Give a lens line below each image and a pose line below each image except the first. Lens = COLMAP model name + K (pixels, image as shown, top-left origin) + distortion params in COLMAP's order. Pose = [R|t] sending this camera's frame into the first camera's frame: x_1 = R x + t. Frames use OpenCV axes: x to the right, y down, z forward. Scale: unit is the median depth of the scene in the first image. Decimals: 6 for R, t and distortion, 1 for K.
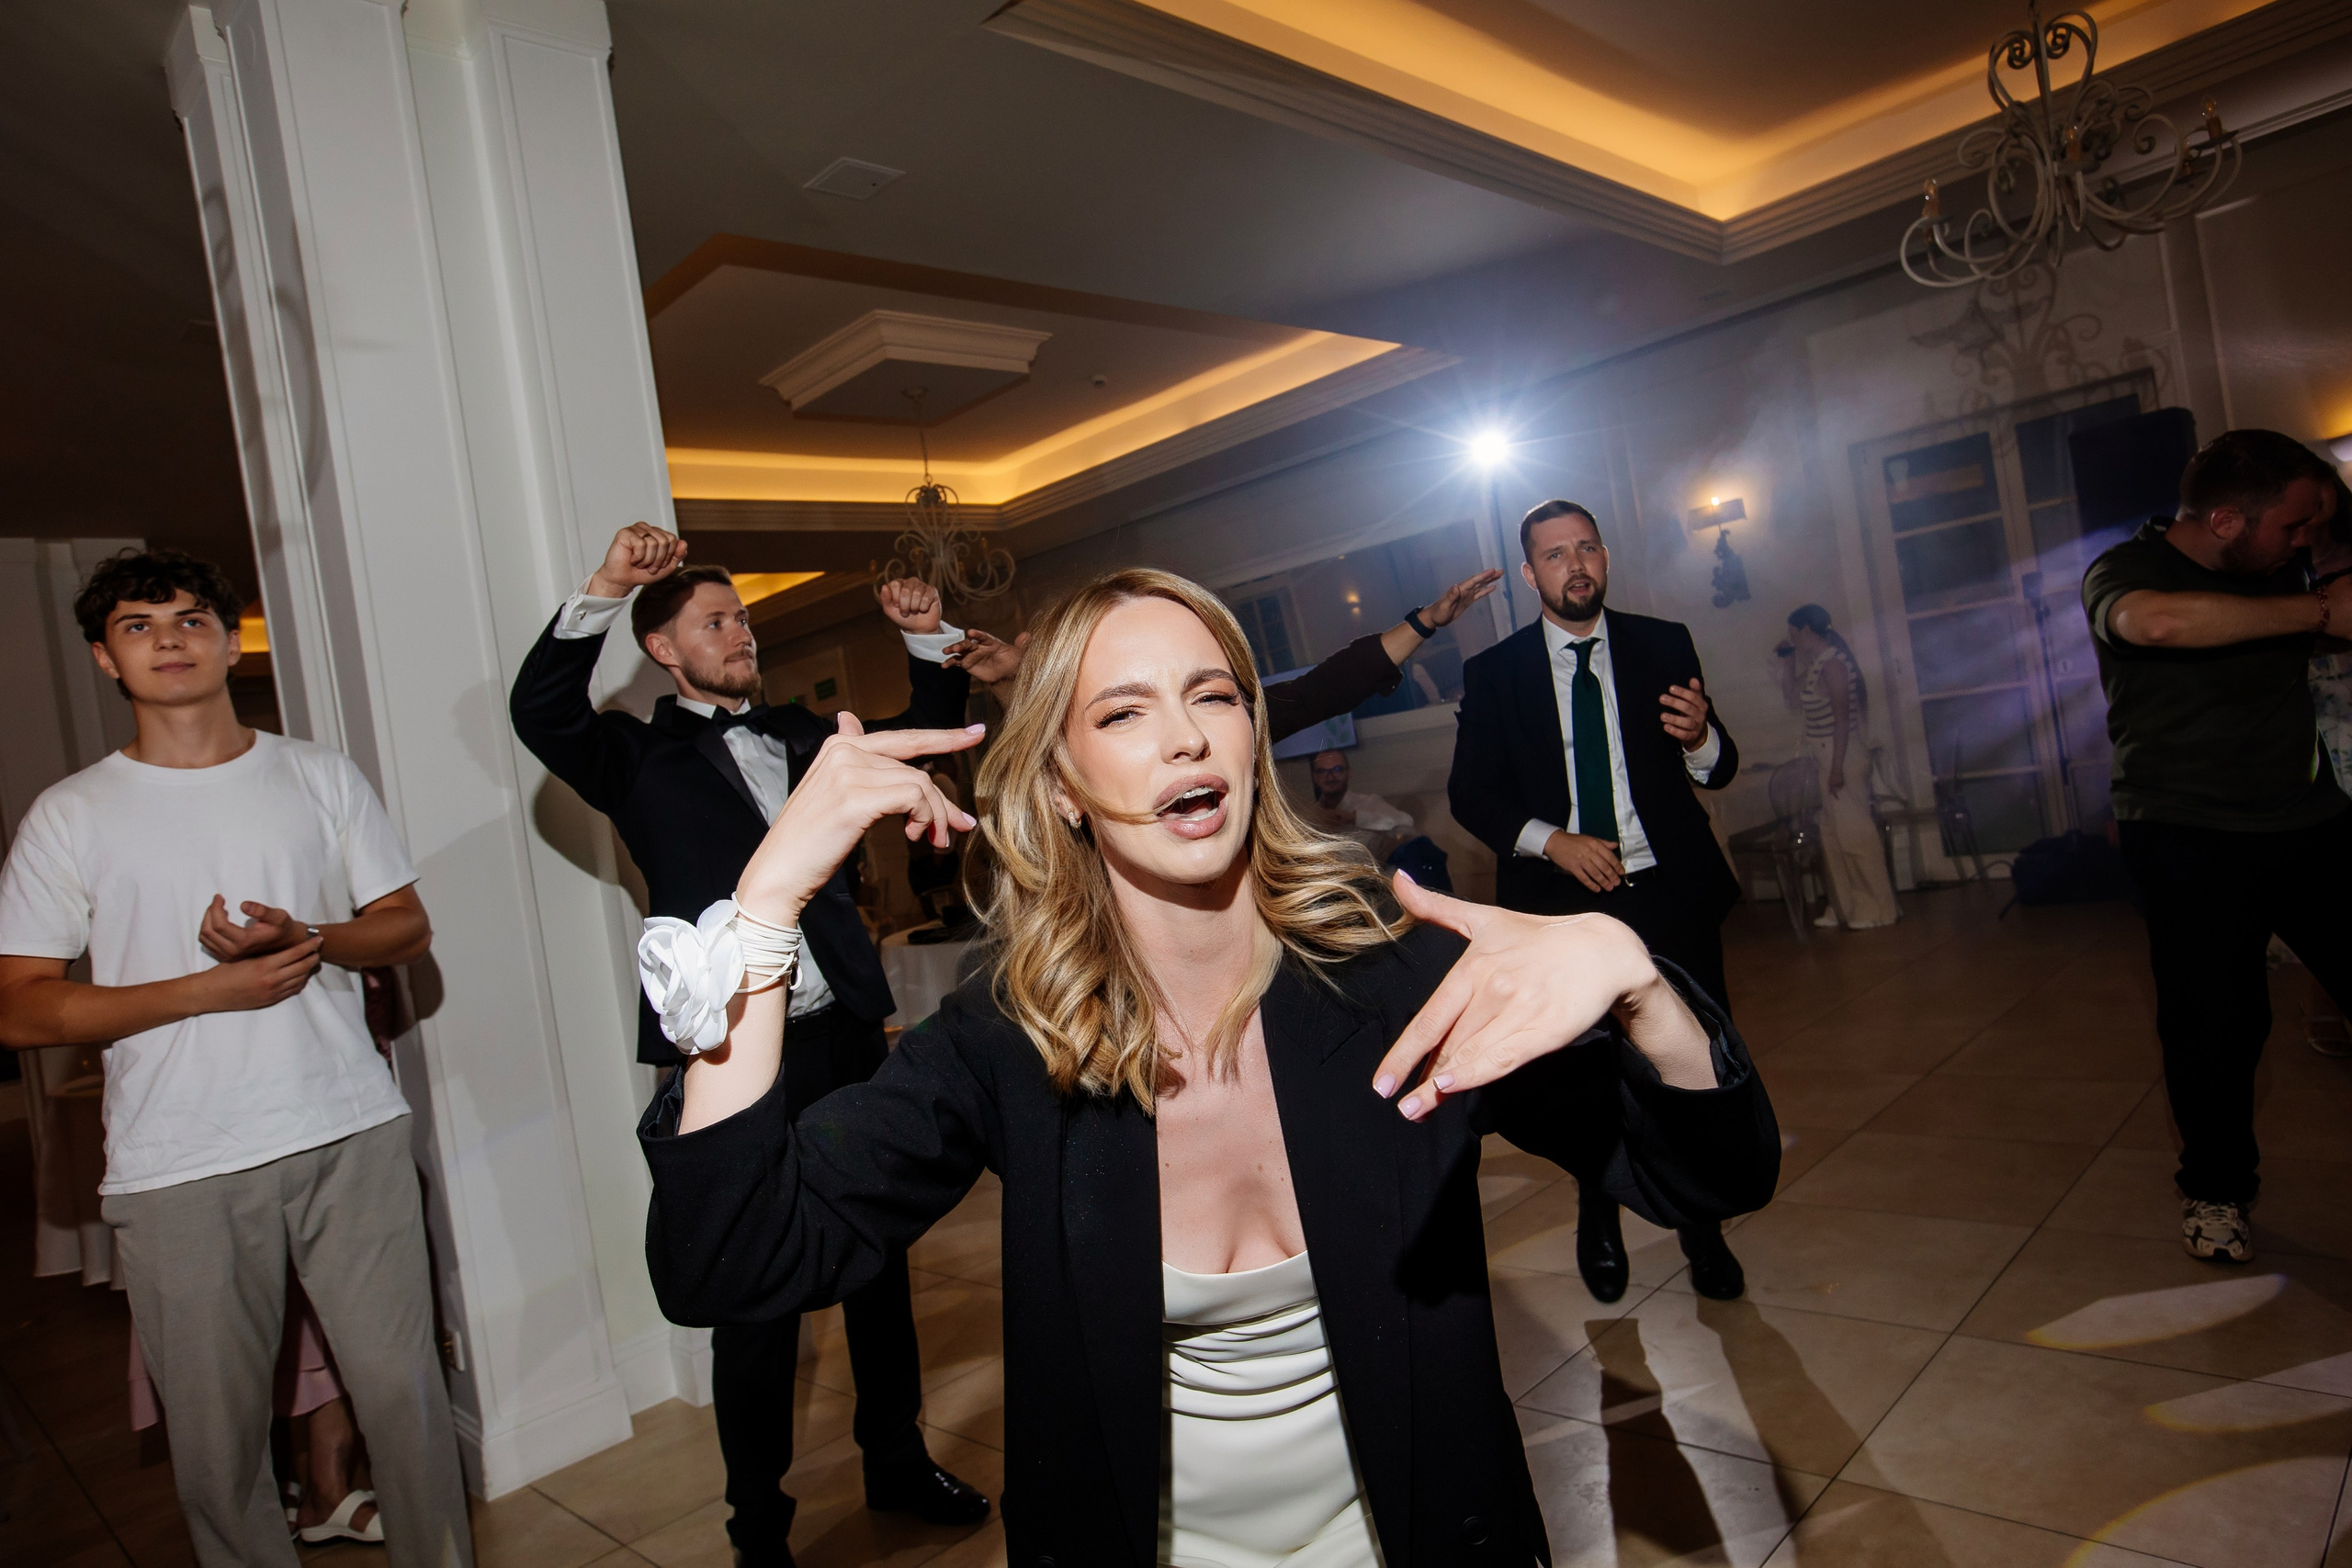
lens RADIAL K [[1444.0, 0, 1183.8], [0, 1444.0, 776.3], [0, 0, 1]] dist [-0.001183, -0.000674]
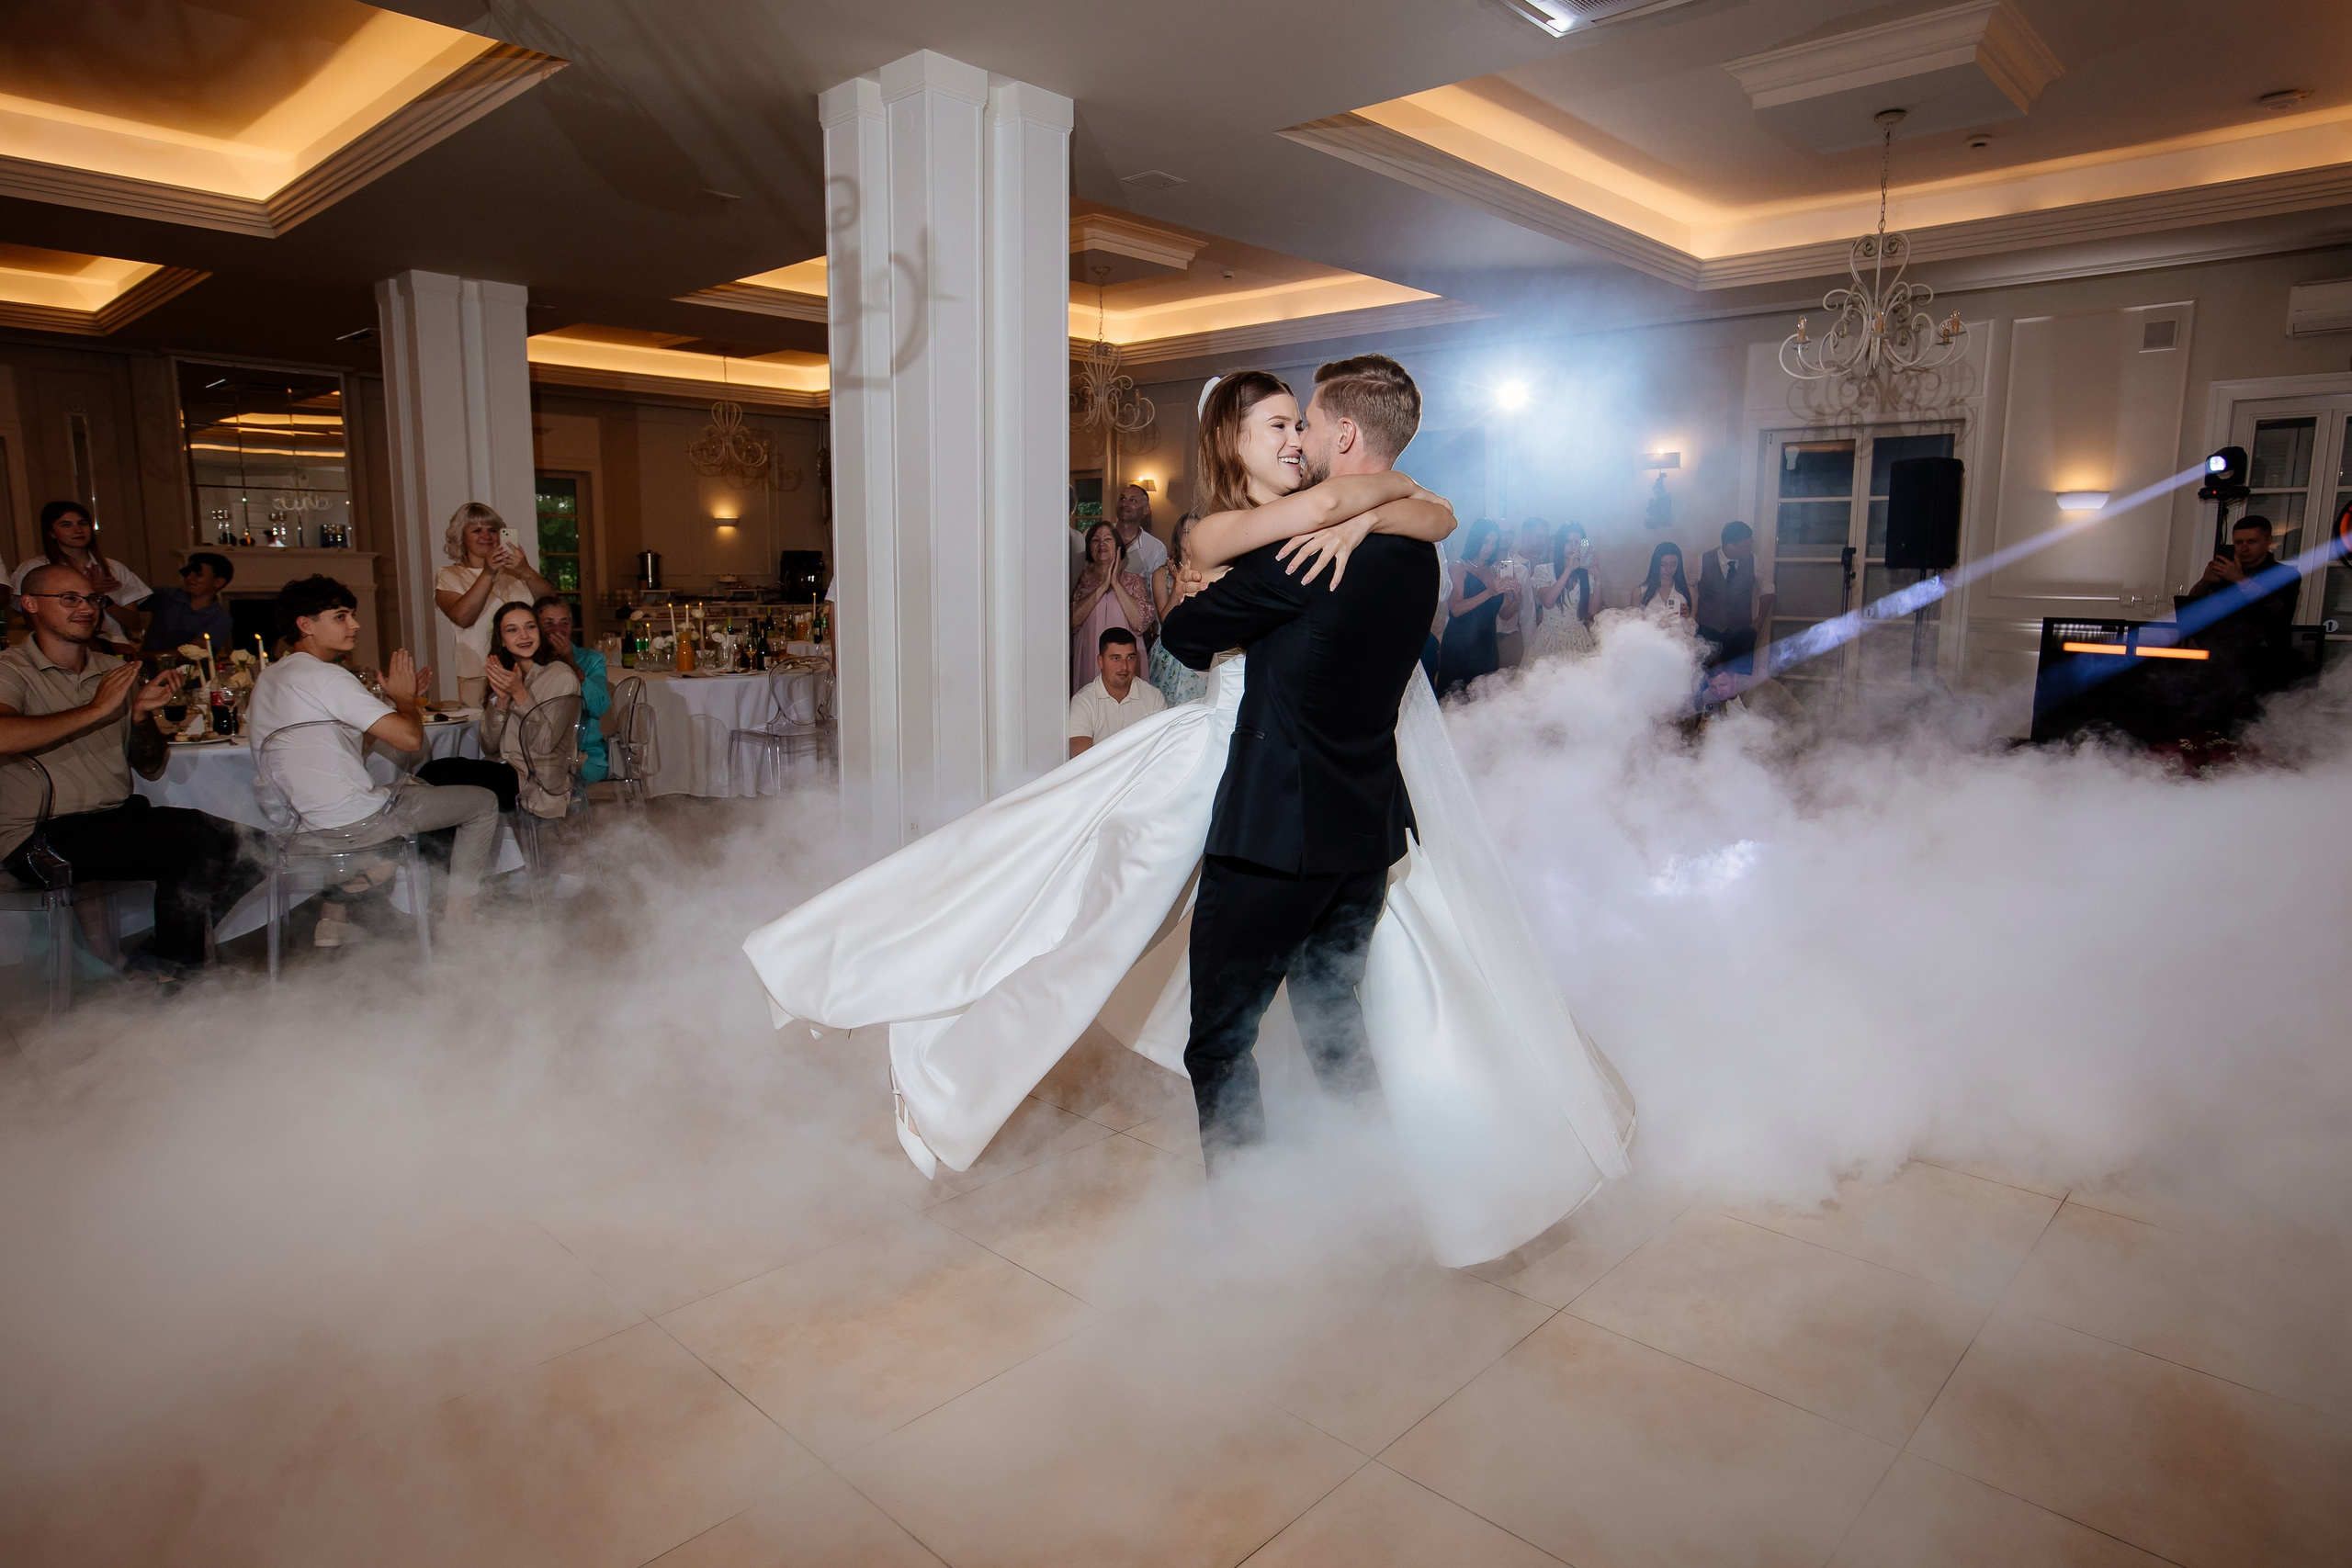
lens RADIAL K [[1365.1, 0, 1172.8], [0, 1365.1, 761.4], [0, 0, 1]] dist [-0.024561, 0.031496]
pose [[0.985839, 0.164013, 0.034945, -0.101944], [-0.167195, 0.977402, 0.129347, 0.009132], [-0.012940, -0.133358, 0.990983, -0.373127]]
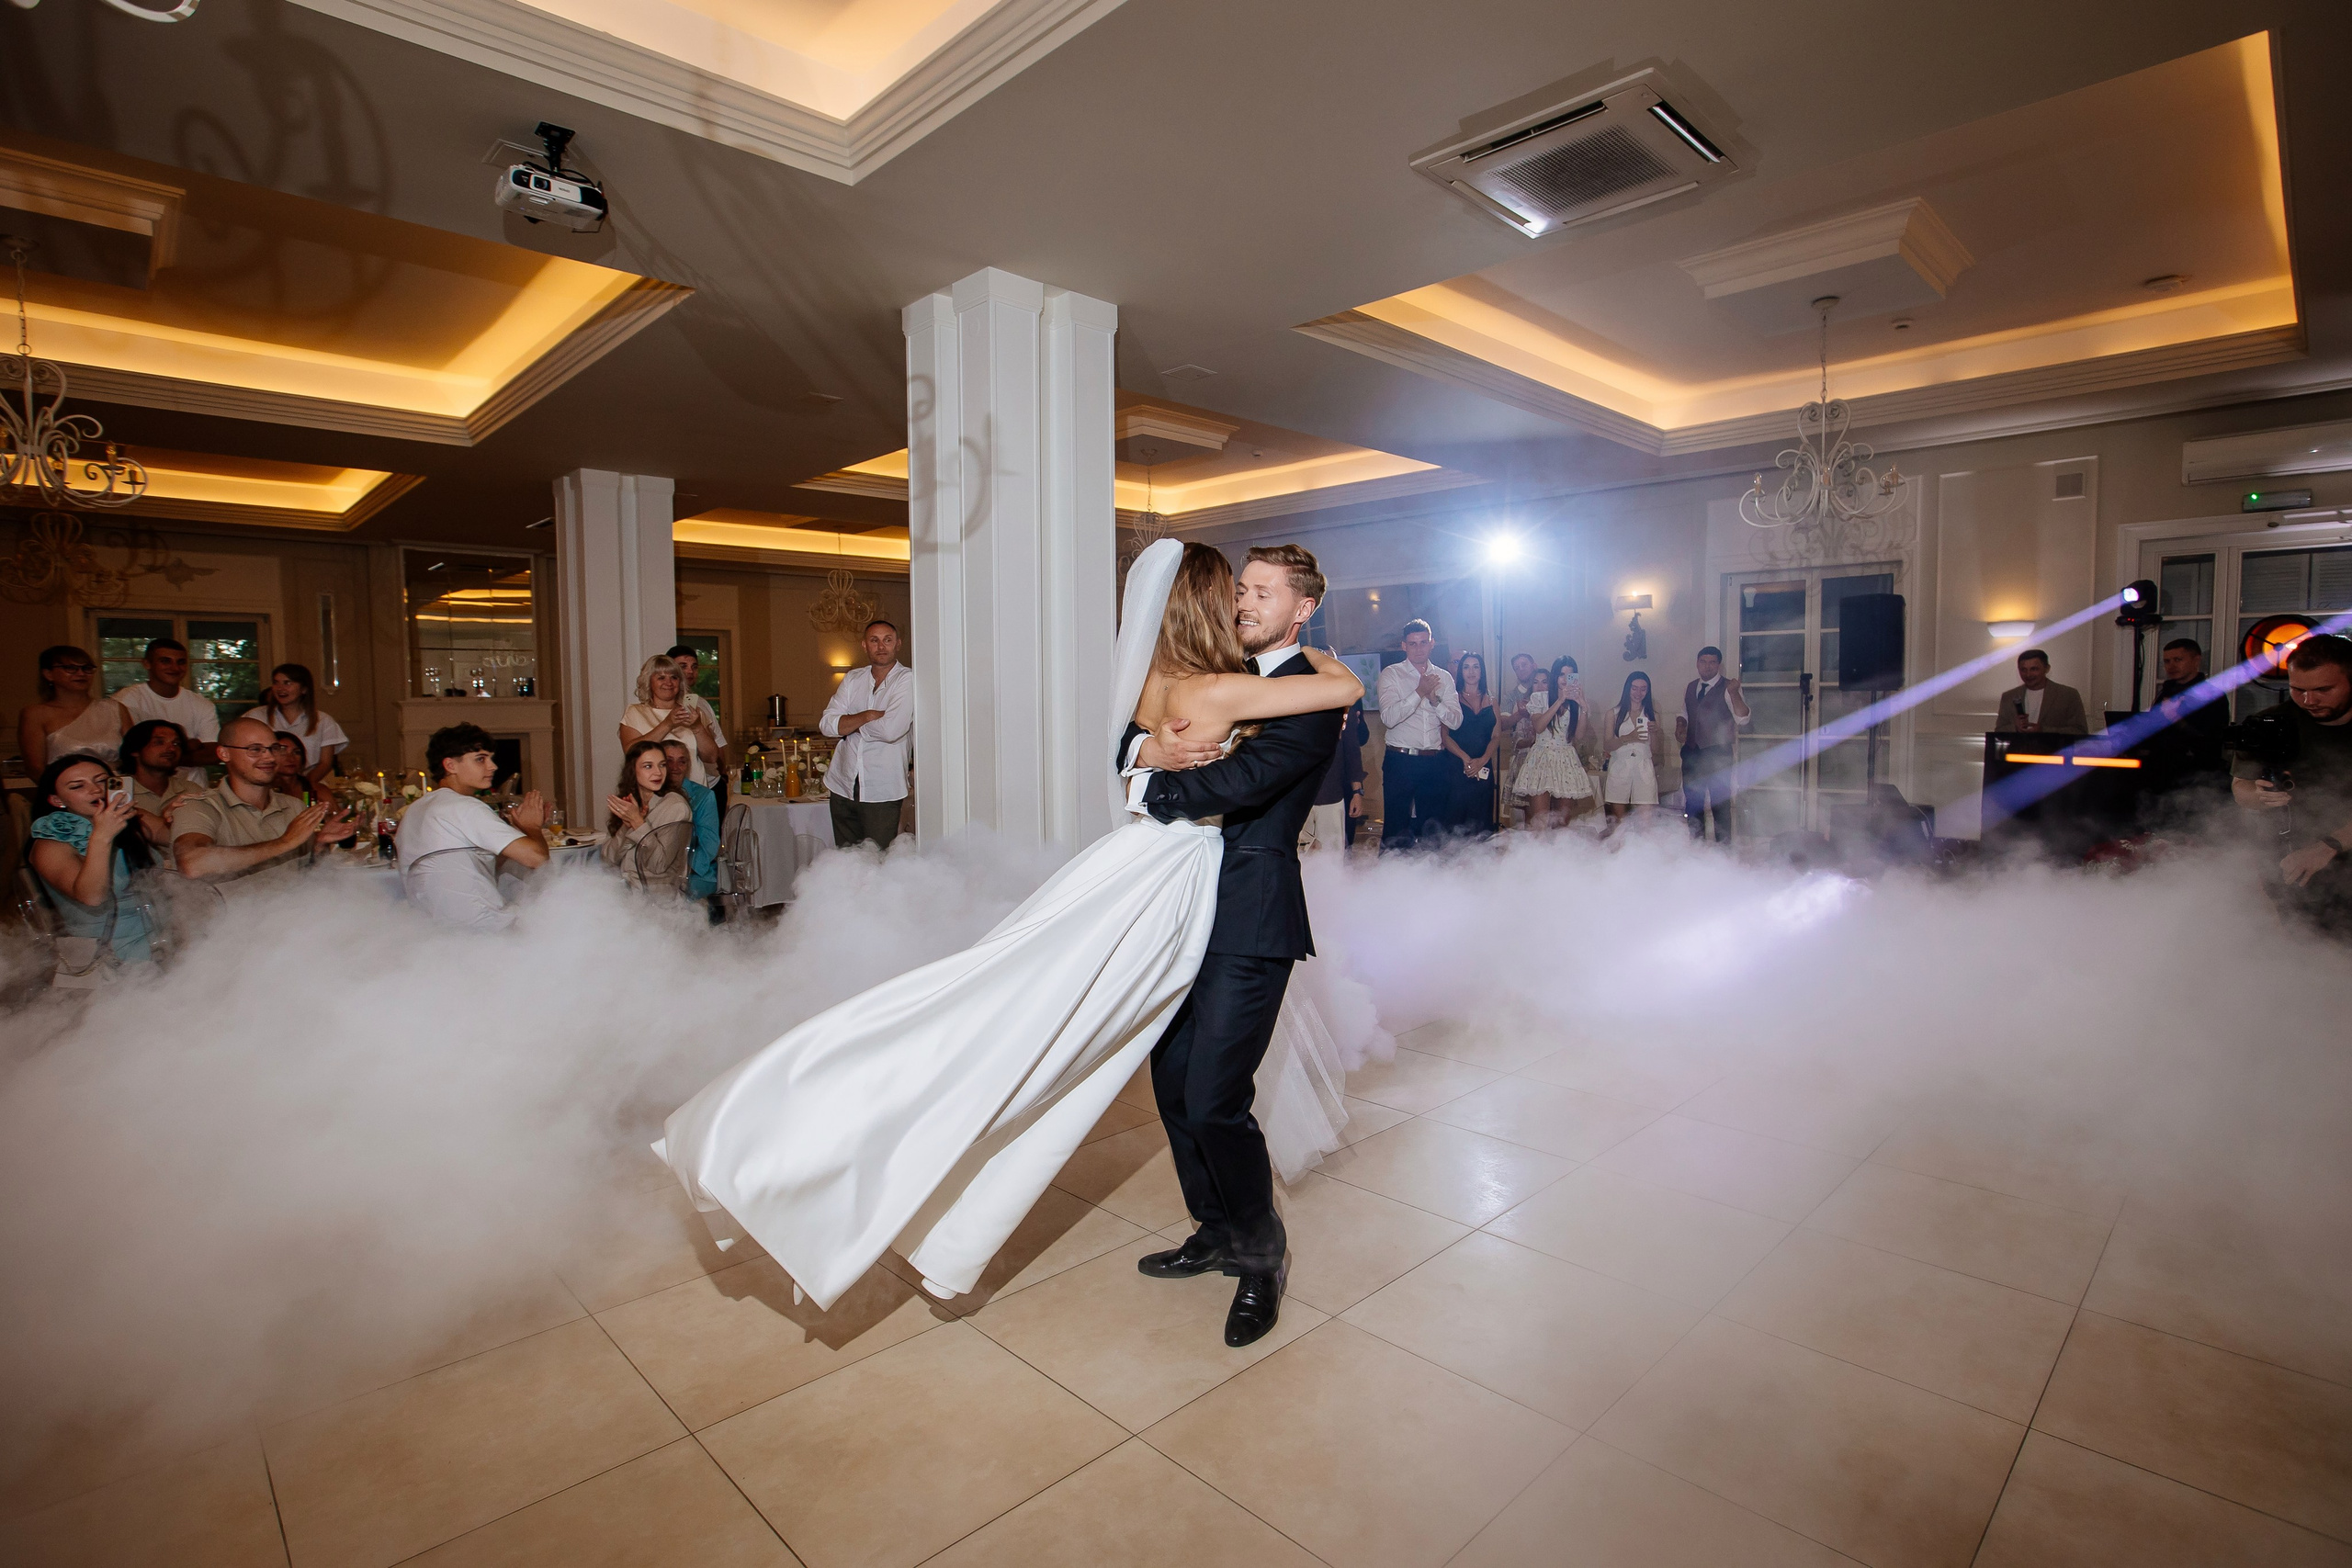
lens RADIAL K [[1148.9, 0, 1176.8], [0, 1148.9, 778.3], [0, 0, 1]] dist [-0.036433, 0.020960]
pose [[0.988330, 0.151477, -0.016100, -0.092376], [-0.150192, 0.986644, 0.063057, 0.006648], [0.025436, -0.059903, 0.997880, -0.327266]]
